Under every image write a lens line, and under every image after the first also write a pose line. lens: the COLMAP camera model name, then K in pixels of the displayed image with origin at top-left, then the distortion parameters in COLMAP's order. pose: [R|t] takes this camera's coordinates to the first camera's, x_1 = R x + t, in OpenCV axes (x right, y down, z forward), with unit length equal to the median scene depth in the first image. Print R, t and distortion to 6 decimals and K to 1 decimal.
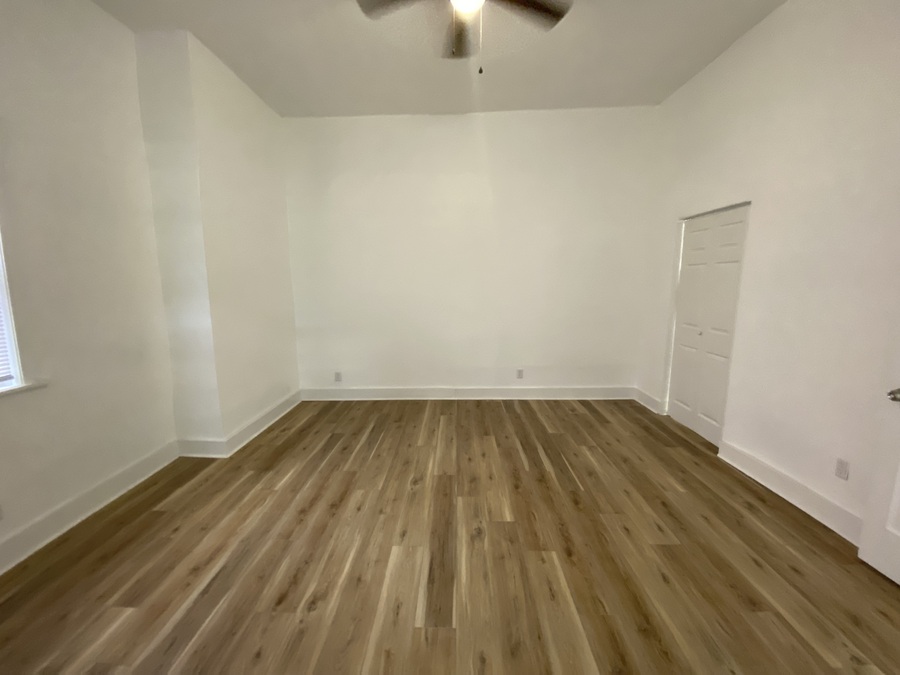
lens RADIAL K [[363.2, 0, 446.7], [0, 363.2, 338.5], [0, 0, 1]] dist [0.023172, -0.021116]
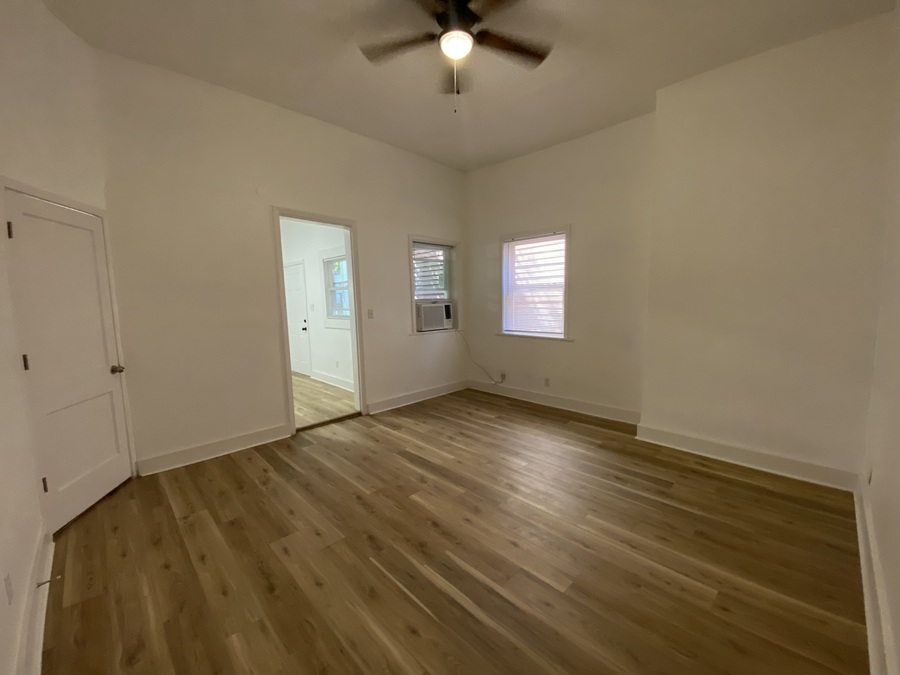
lens RADIAL K [[363.2, 0, 446.7], [0, 363.2, 338.5], [0, 0, 1]] dist [0.023172, -0.021116]
pose [[-0.703098, 0.092846, -0.705005, 0.731655], [-0.091313, 0.971442, 0.219001, -0.223120], [0.705205, 0.218356, -0.674541, 1.465246]]
